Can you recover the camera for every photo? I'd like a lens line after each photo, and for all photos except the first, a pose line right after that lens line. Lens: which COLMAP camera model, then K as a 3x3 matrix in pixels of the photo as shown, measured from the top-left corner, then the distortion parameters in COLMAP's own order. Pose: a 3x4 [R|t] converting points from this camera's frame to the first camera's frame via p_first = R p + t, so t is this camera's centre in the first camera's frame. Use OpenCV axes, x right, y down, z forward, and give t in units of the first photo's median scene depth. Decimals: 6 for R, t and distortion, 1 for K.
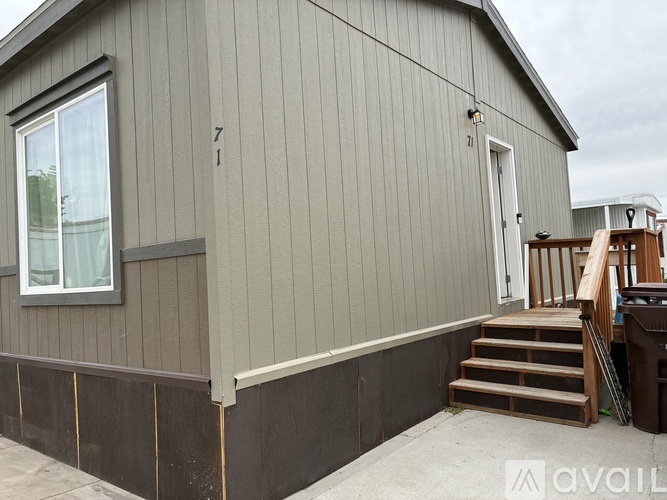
lens RADIAL K [[504.1, 0, 334.6], [0, 504.1, 247.2], [0, 0, 1]] dist [0.035923, -0.033342]
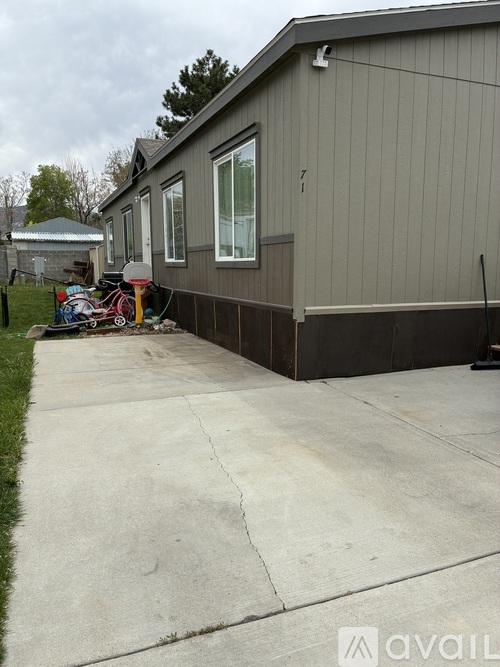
lens RADIAL K [[504.1, 0, 250.6], [0, 504.1, 333.2], [0, 0, 1]] dist [0.035923, -0.033342]
pose [[0.873395, 0.116745, -0.472813, 0.432778], [-0.017789, 0.977843, 0.208584, -0.036437], [0.486688, -0.173765, 0.856119, -0.602654]]
